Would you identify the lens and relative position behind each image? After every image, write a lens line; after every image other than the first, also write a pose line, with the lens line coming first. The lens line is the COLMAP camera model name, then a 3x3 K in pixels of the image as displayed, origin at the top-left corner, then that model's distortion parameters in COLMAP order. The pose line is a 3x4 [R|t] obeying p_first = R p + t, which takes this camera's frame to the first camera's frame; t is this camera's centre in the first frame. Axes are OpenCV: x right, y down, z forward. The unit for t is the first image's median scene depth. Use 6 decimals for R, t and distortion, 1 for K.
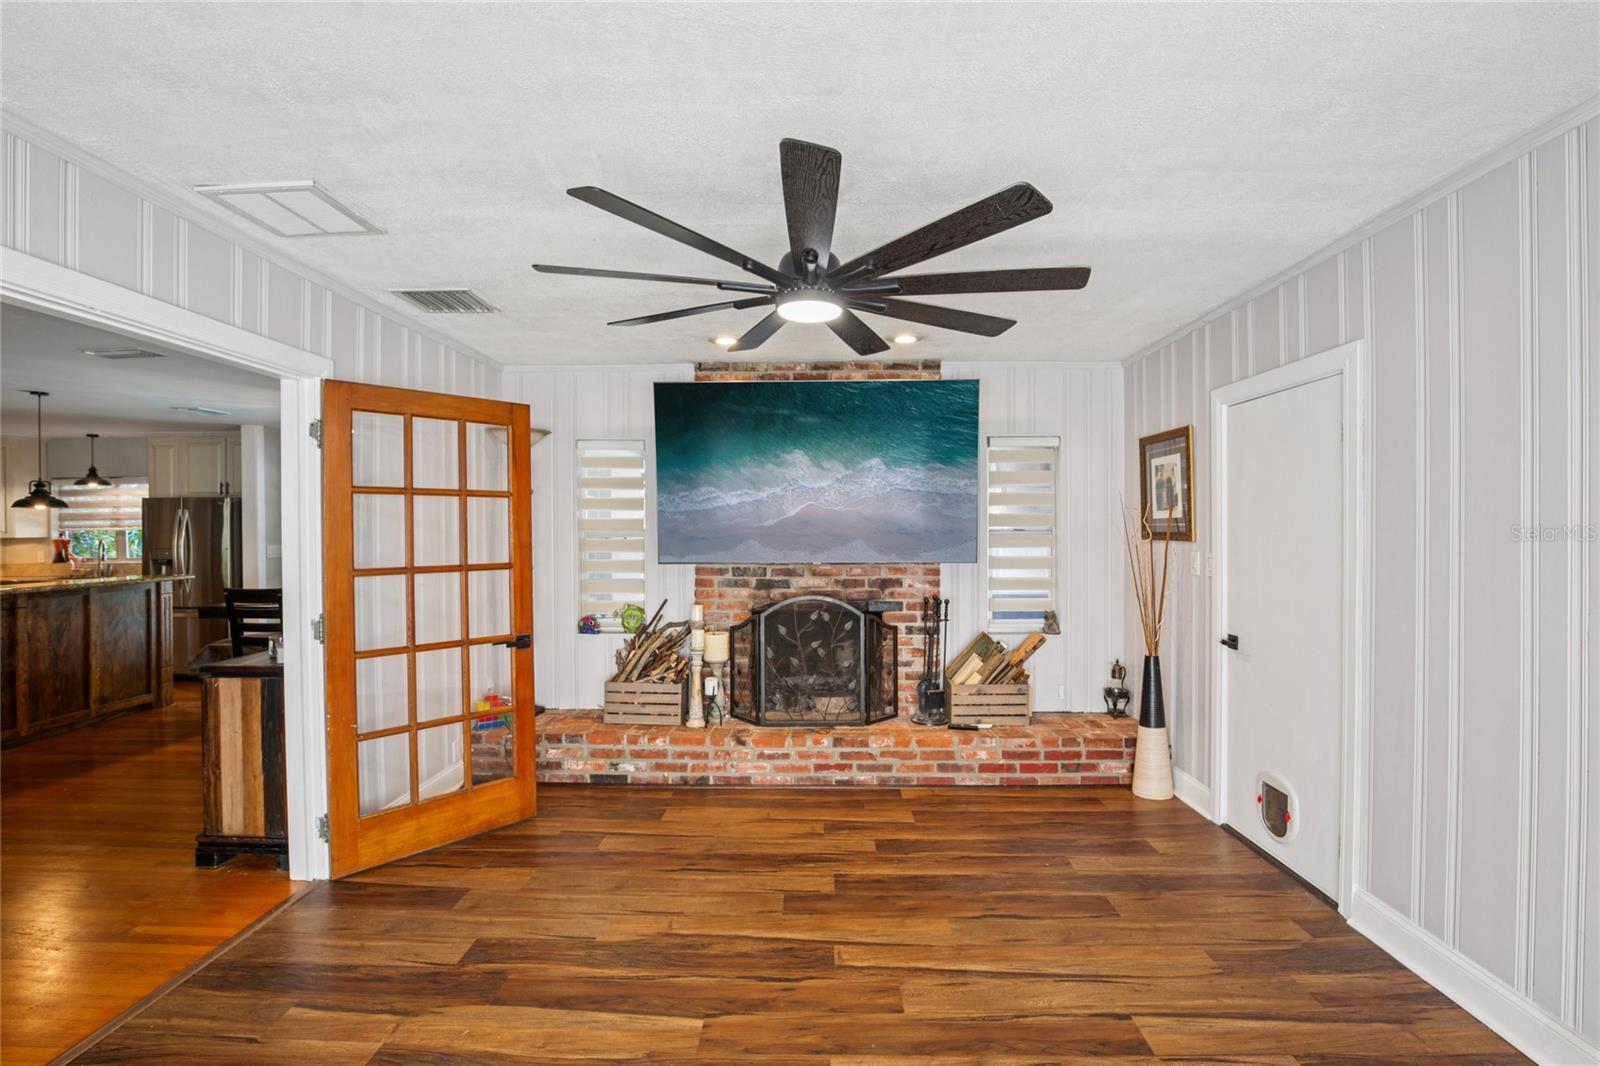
lens RADIAL K [[741.5, 0, 782.7], [0, 741.5, 529.7], [0, 0, 1]] dist [-0.033045, 0.005893]
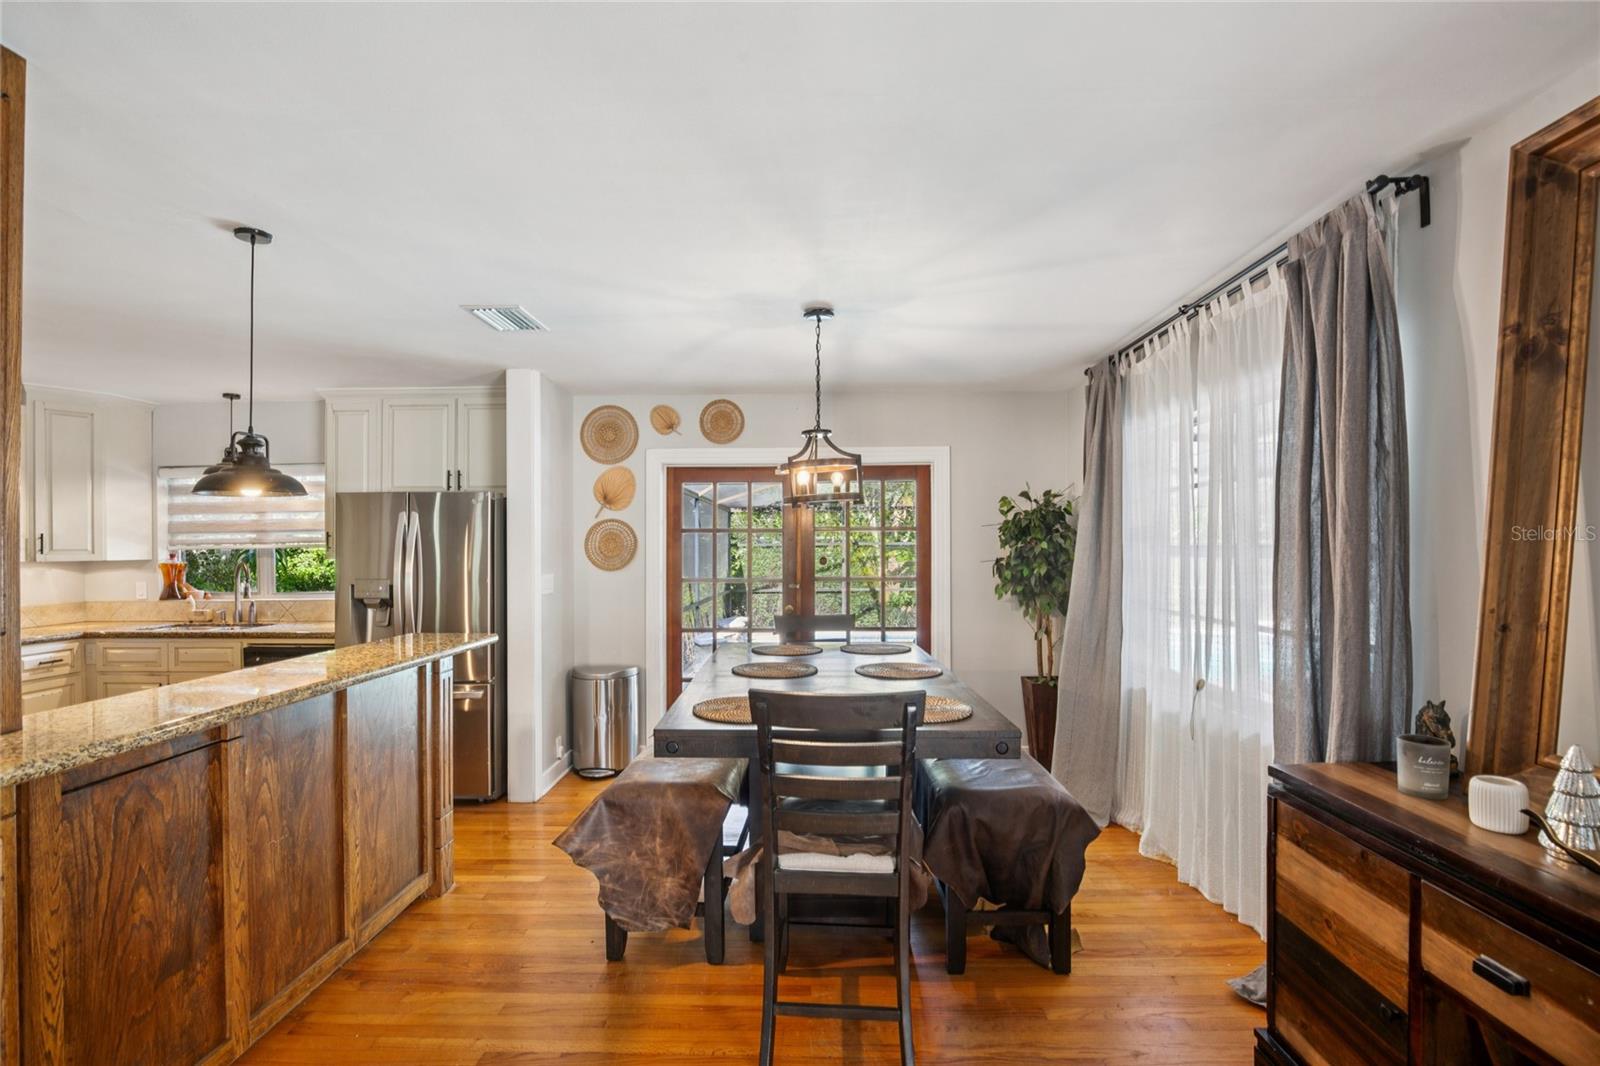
lens RADIAL K [[741.5, 0, 790.3], [0, 741.5, 545.3], [0, 0, 1]] dist [-0.033045, 0.005893]
pose [[0.999998, 0.001793, -0.001268, -0.897100], [-0.001803, 0.999967, -0.007901, 0.003835], [0.001254, 0.007903, 0.999968, 0.712609]]
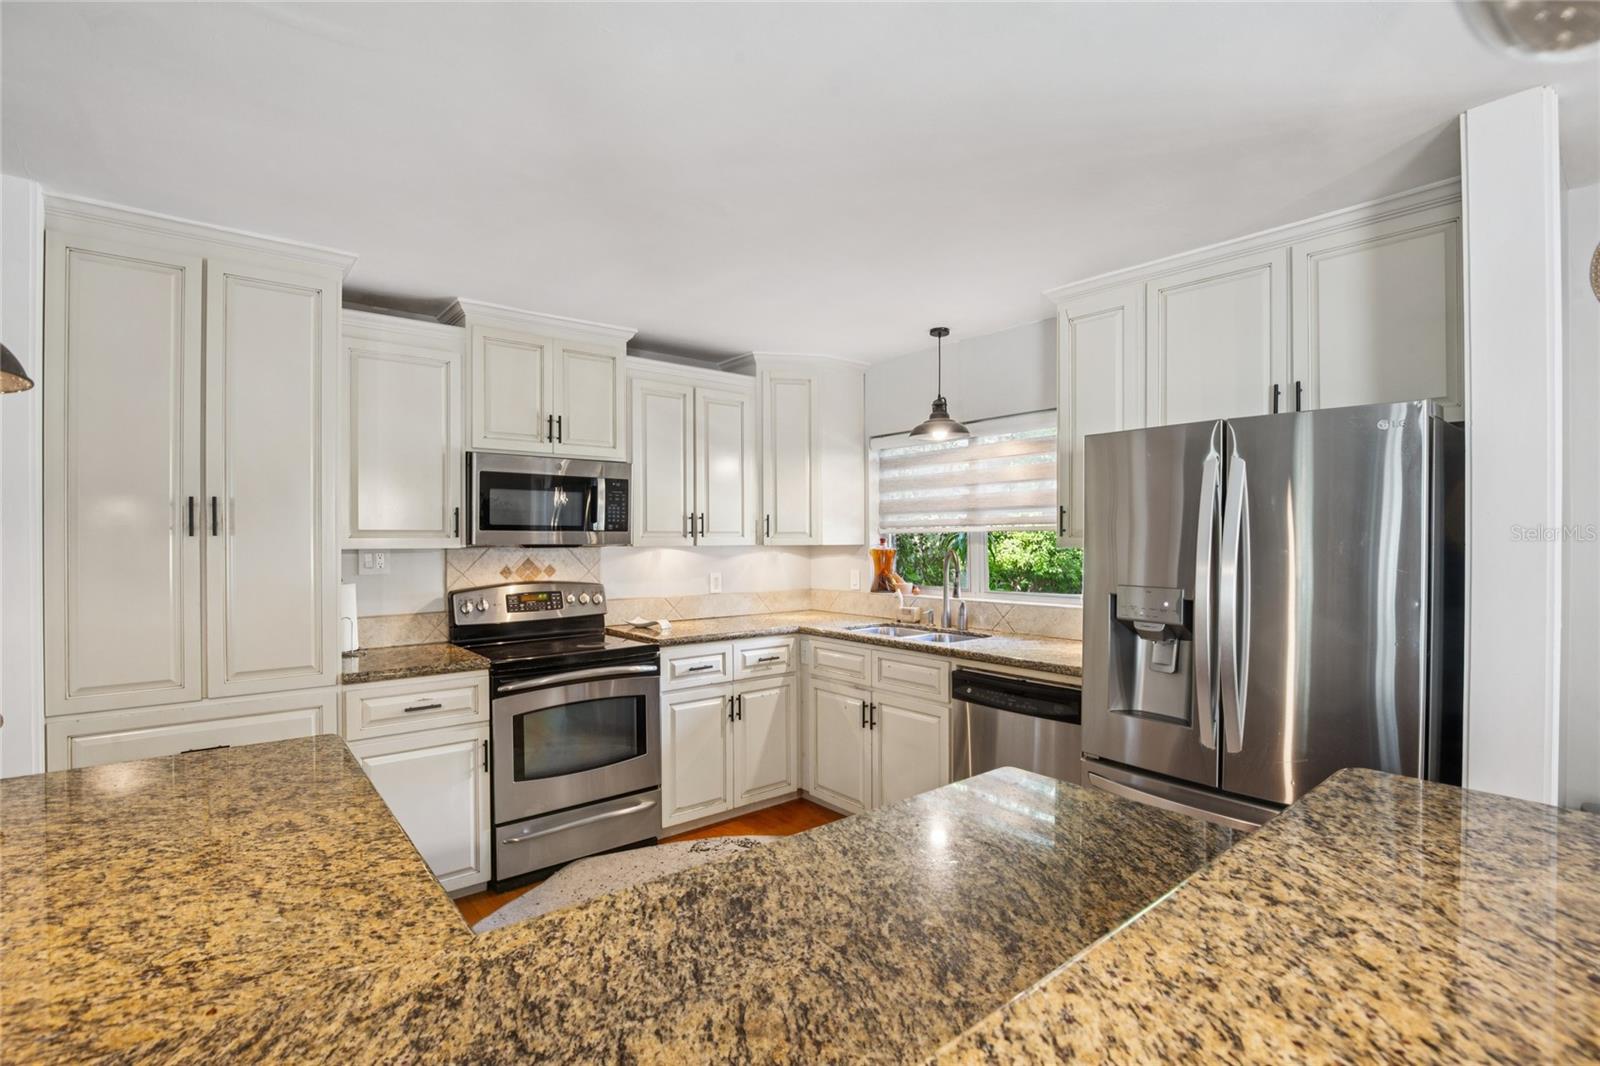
lens RADIAL K [[741.5, 0, 795.2], [0, 741.5, 543.4], [0, 0, 1]] dist [-0.033045, 0.005893]
pose [[0.656470, 0.014049, -0.754221, -1.229734], [-0.007462, 0.999899, 0.012130, 0.006015], [0.754315, -0.002335, 0.656509, 1.154468]]
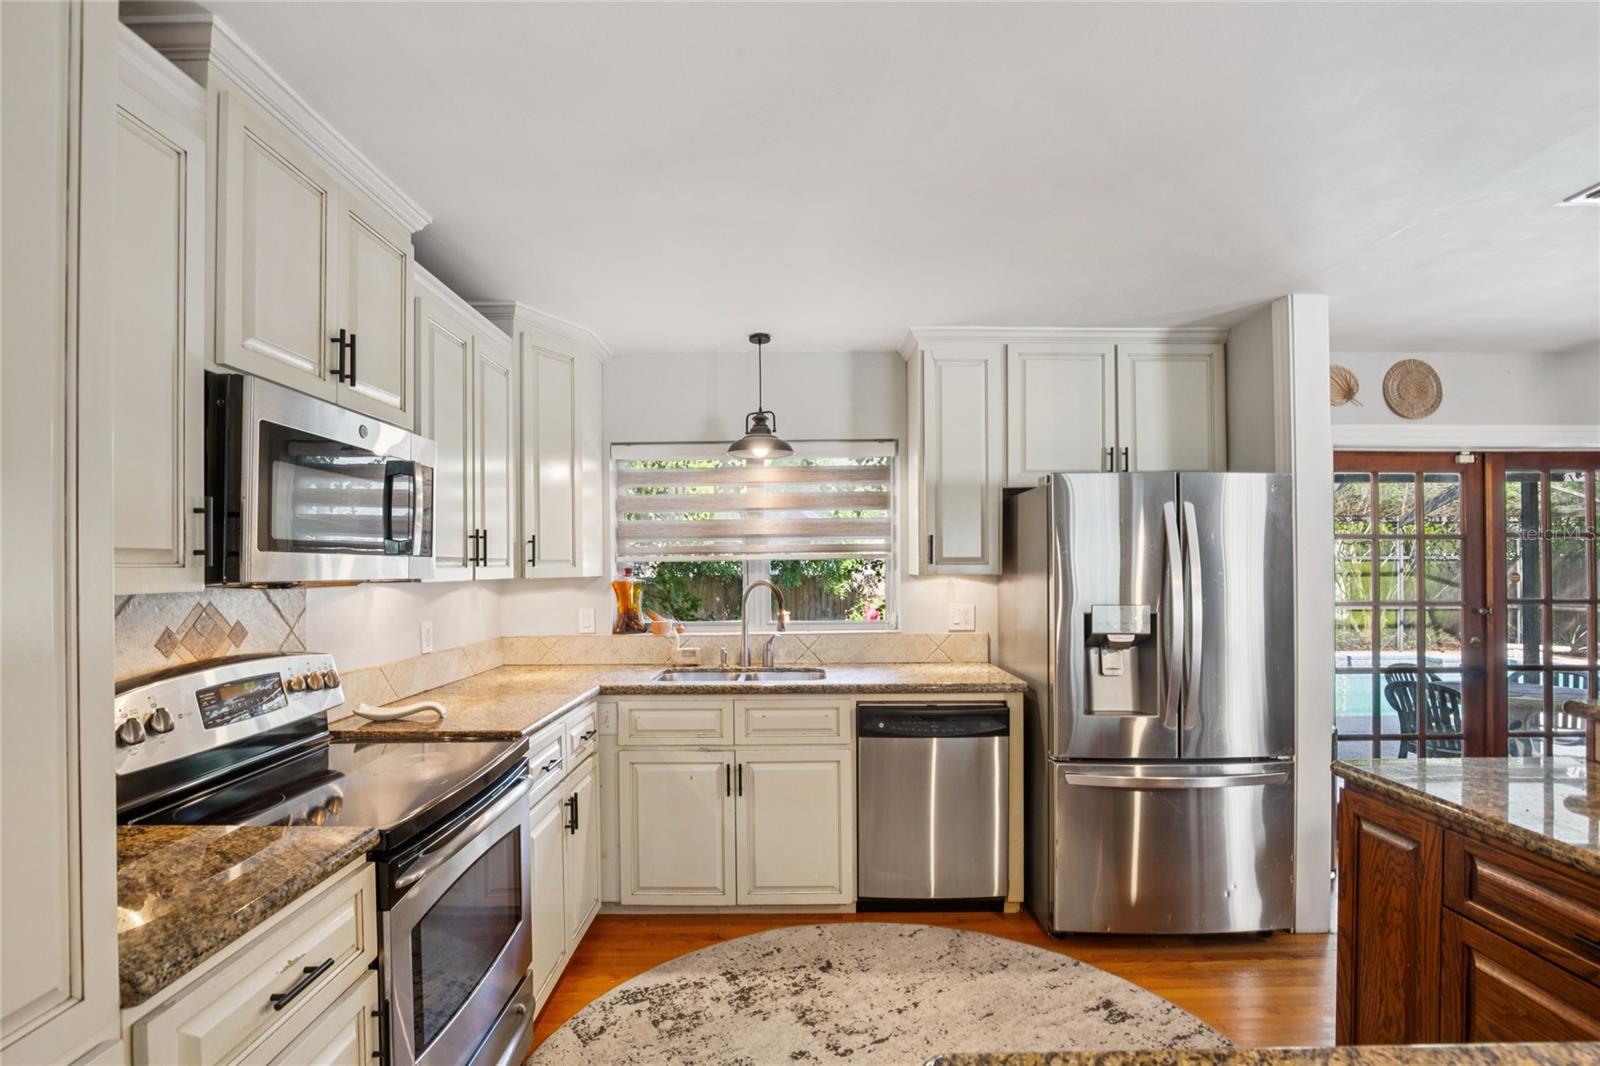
lens RADIAL K [[741.5, 0, 803.6], [0, 741.5, 565.6], [0, 0, 1]] dist [-0.033045, 0.005893]
pose [[0.999594, 0.002165, 0.028402, -1.778862], [-0.002029, 0.999986, -0.004845, 0.011877], [-0.028412, 0.004785, 0.999585, 1.063568]]
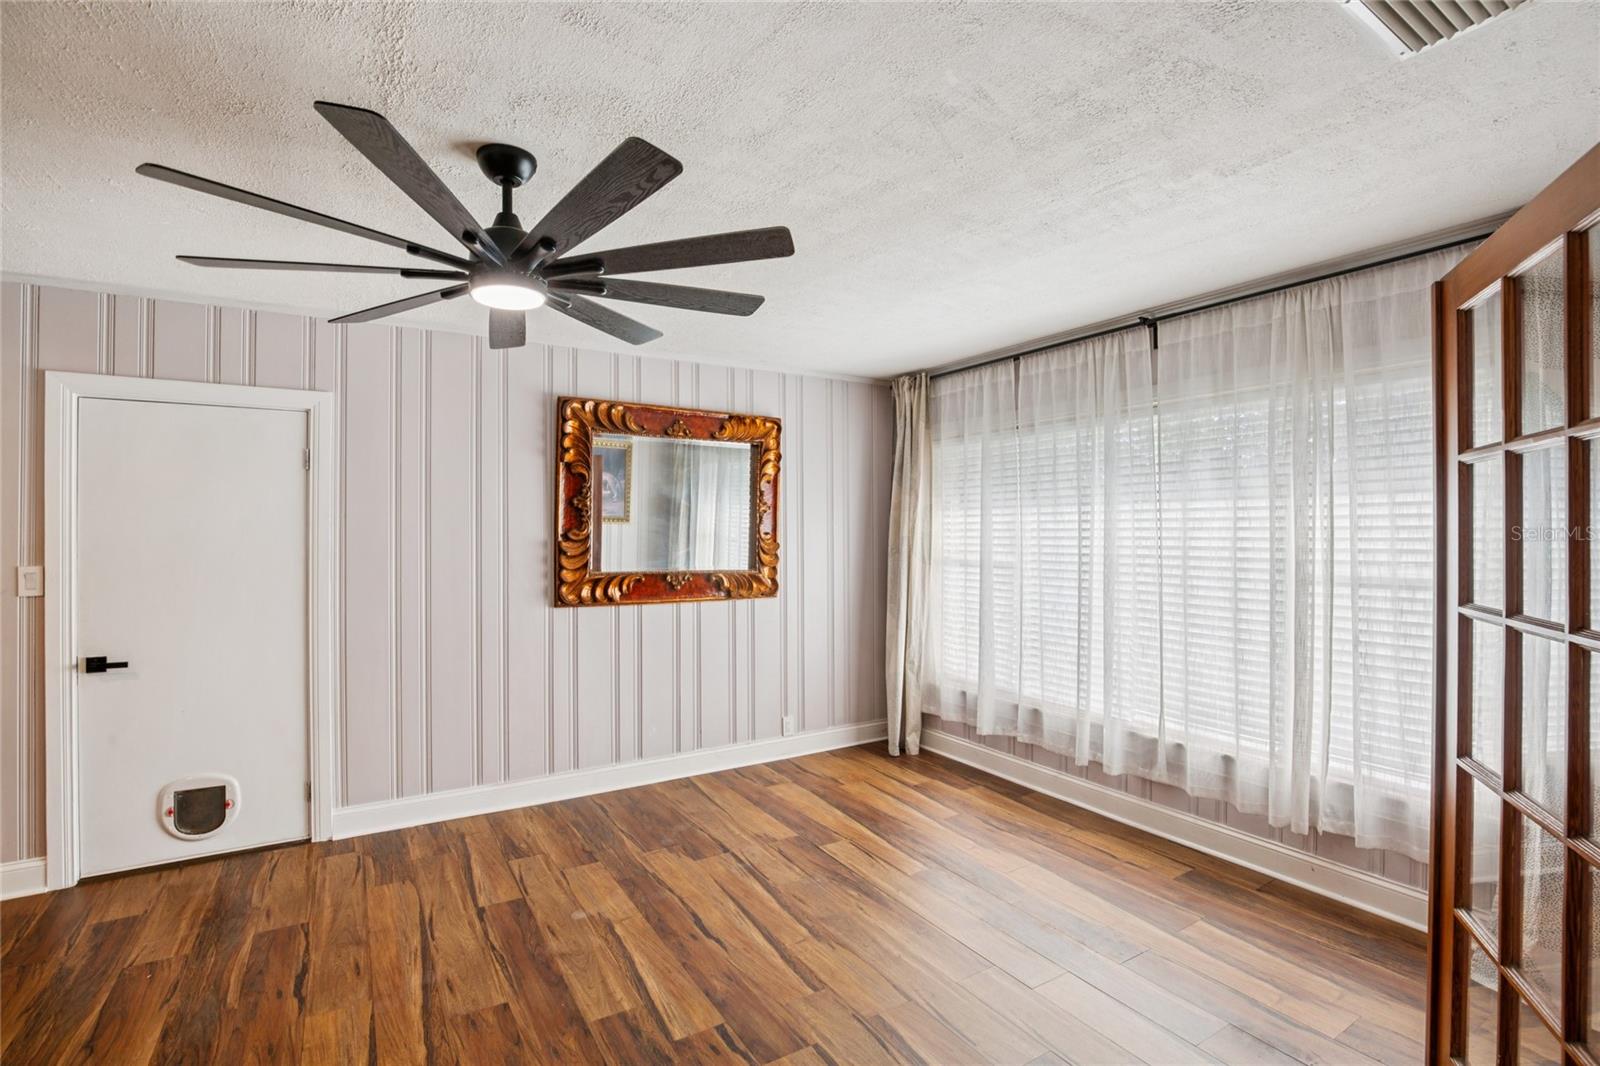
lens RADIAL K [[741.5, 0, 813.6], [0, 741.5, 528.9], [0, 0, 1]] dist [-0.033045, 0.005893]
pose [[-0.561726, 0.010830, 0.827253, -0.493570], [0.007707, 0.999939, -0.007857, 0.002449], [-0.827288, 0.001962, -0.561775, 0.643341]]
